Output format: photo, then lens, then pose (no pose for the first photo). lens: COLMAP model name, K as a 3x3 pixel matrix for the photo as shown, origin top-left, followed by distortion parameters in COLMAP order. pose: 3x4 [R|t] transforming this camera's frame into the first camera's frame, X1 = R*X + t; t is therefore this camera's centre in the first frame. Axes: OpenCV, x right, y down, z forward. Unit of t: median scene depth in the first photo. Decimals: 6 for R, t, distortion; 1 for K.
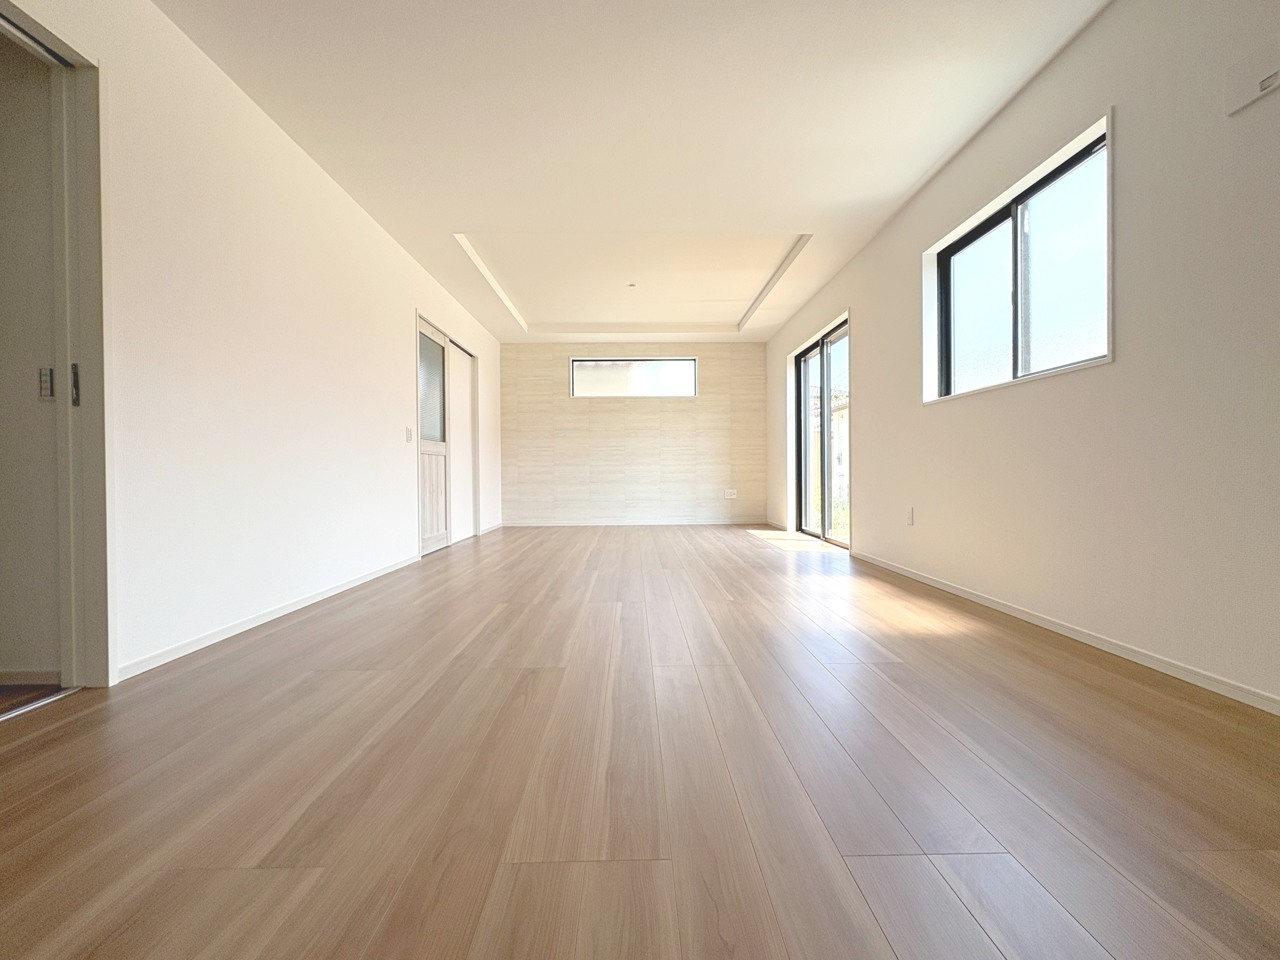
lens RADIAL K [[511.7, 0, 641.3], [0, 511.7, 476.2], [0, 0, 1]] dist [0.006639, -0.000507]
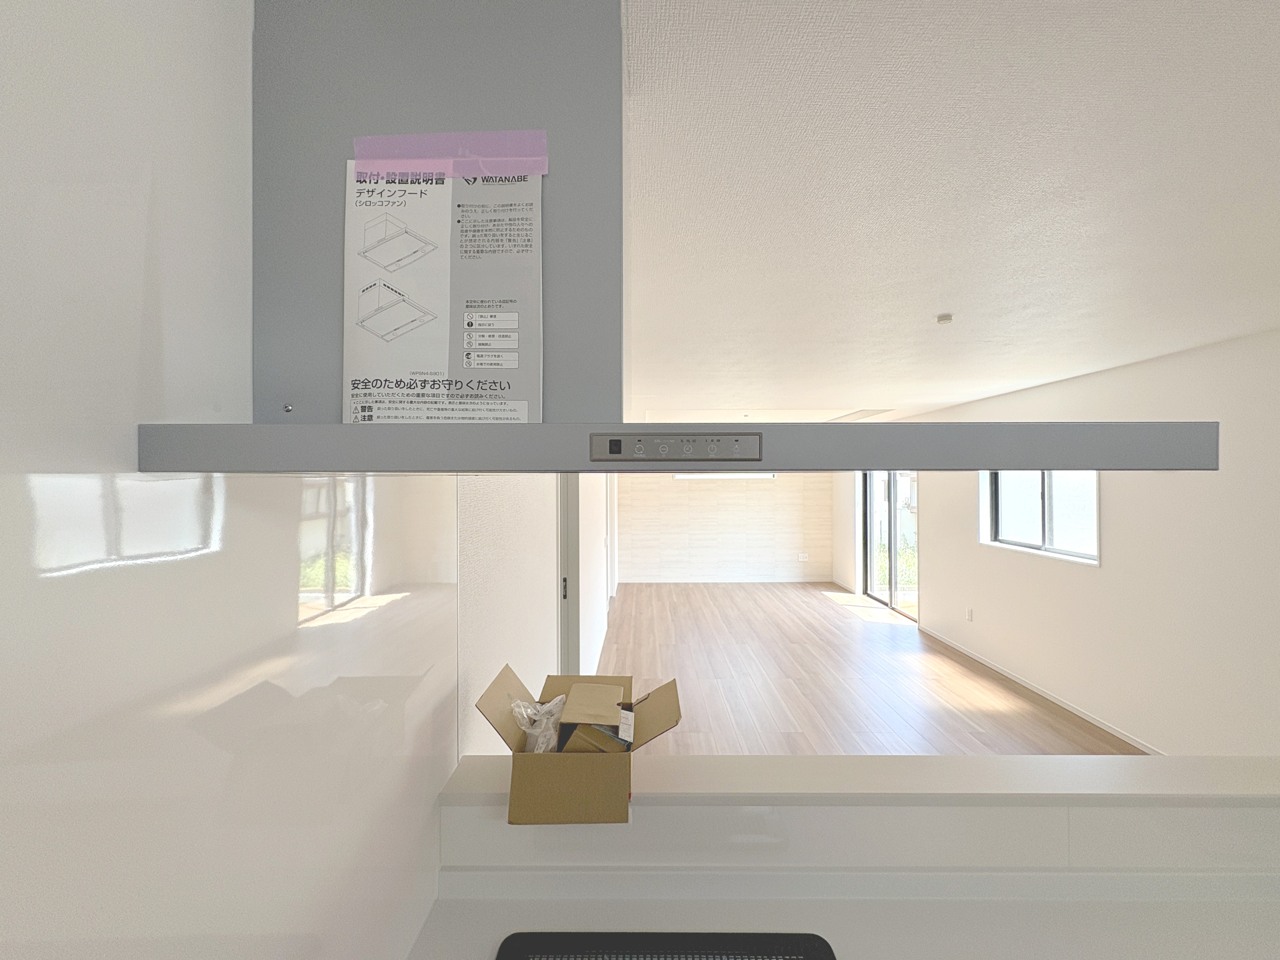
lens RADIAL K [[511.7, 0, 642.8], [0, 511.7, 479.1], [0, 0, 1]] dist [0.006639, -0.000507]
pose [[0.999787, 0.003287, -0.020385, -0.224760], [-0.003422, 0.999973, -0.006576, -0.173486], [0.020363, 0.006644, 0.999771, -0.288976]]
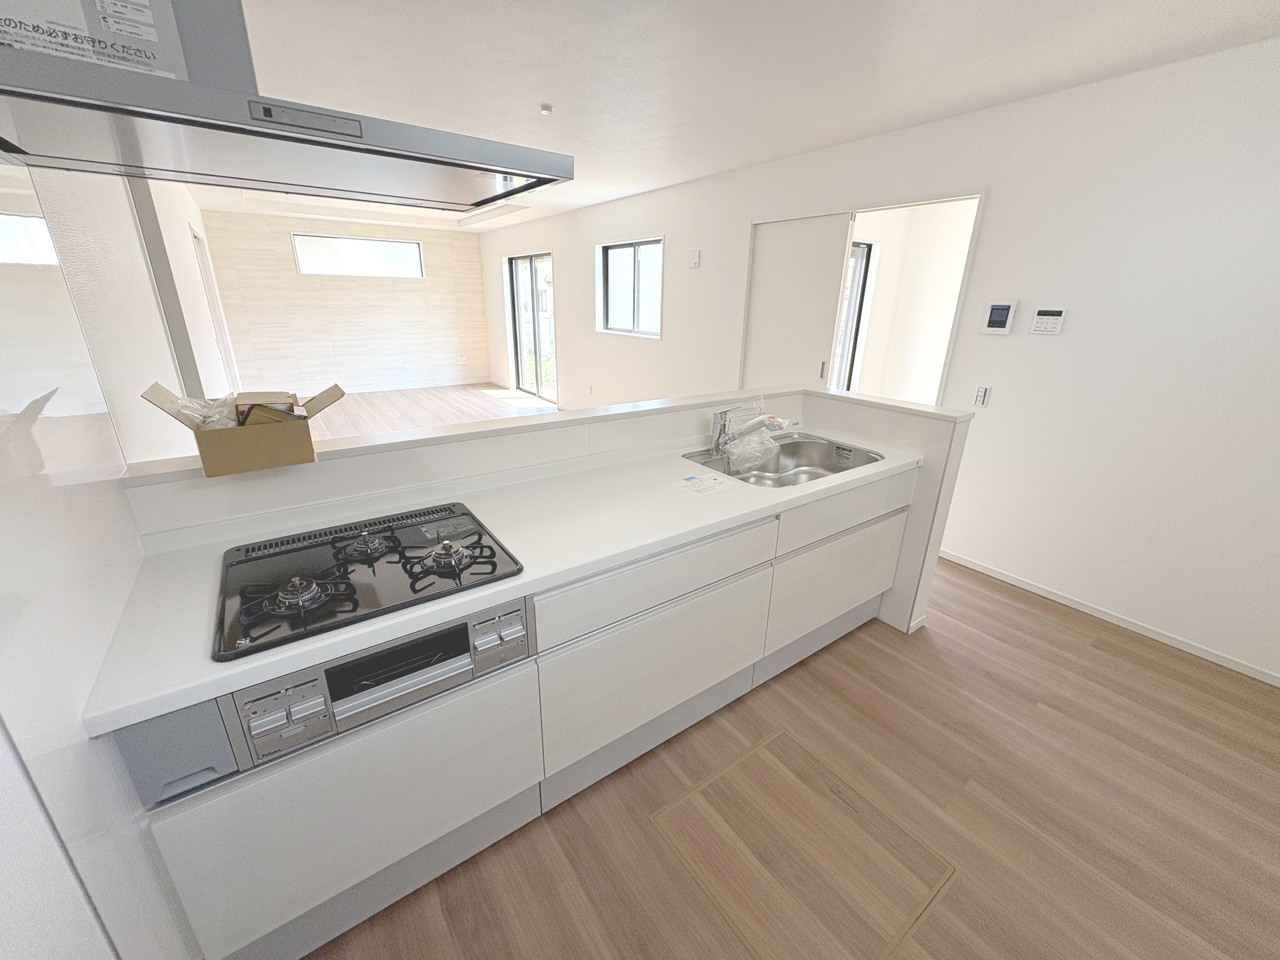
lens RADIAL K [[511.7, 0, 637.8], [0, 511.7, 475.3], [0, 0, 1]] dist [0.006639, -0.000507]
pose [[0.826506, -0.164994, 0.538205, -0.237885], [-0.019385, 0.947173, 0.320138, -0.135778], [-0.562594, -0.275029, 0.779645, -0.392795]]
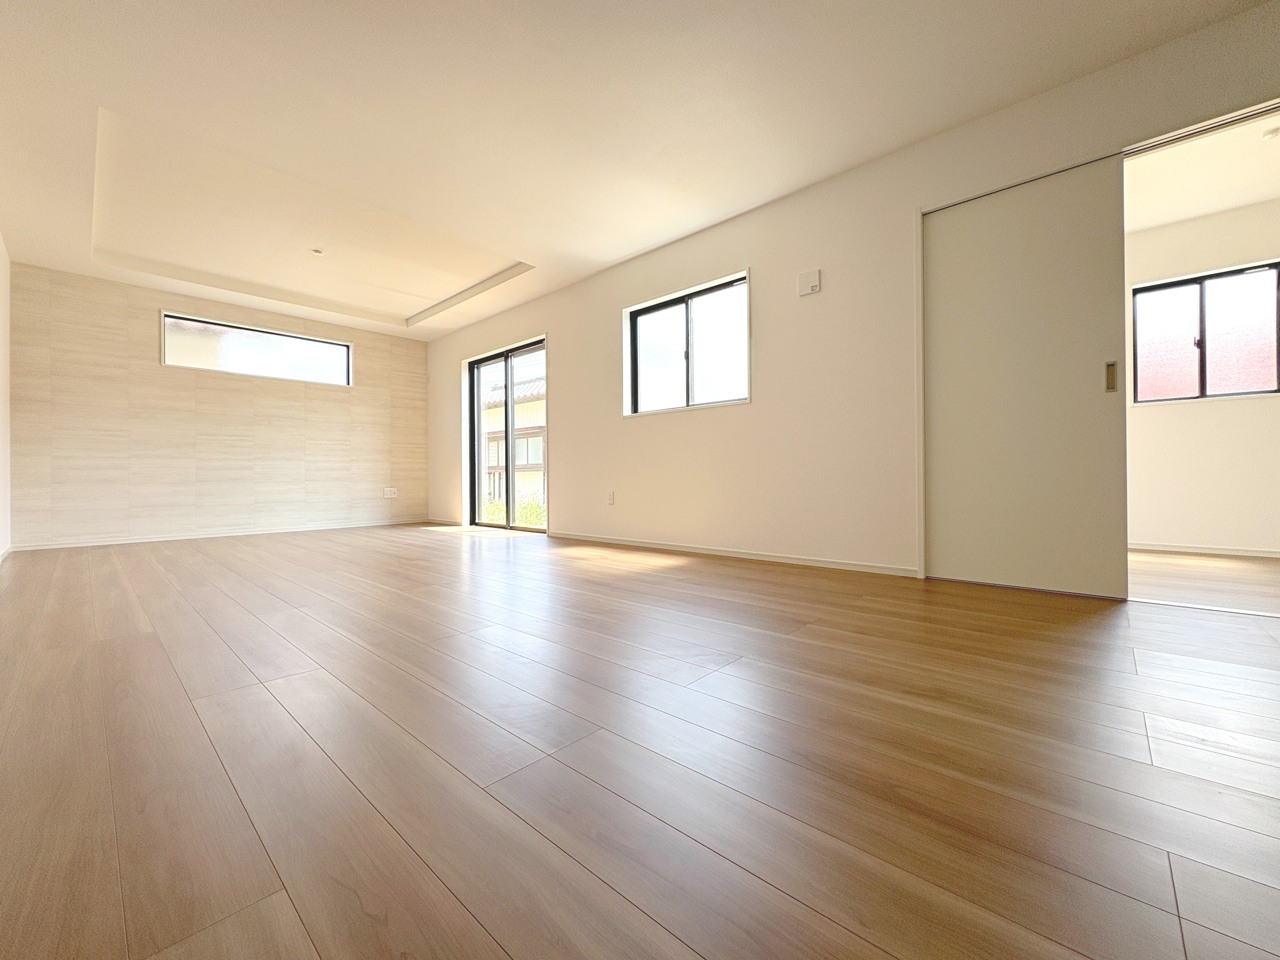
lens RADIAL K [[511.7, 0, 640.8], [0, 511.7, 476.0], [0, 0, 1]] dist [0.006639, -0.000507]
pose [[0.688182, 0.004294, 0.725525, -0.238664], [0.007512, 0.999887, -0.013043, 0.022755], [-0.725499, 0.014426, 0.688072, 0.002237]]
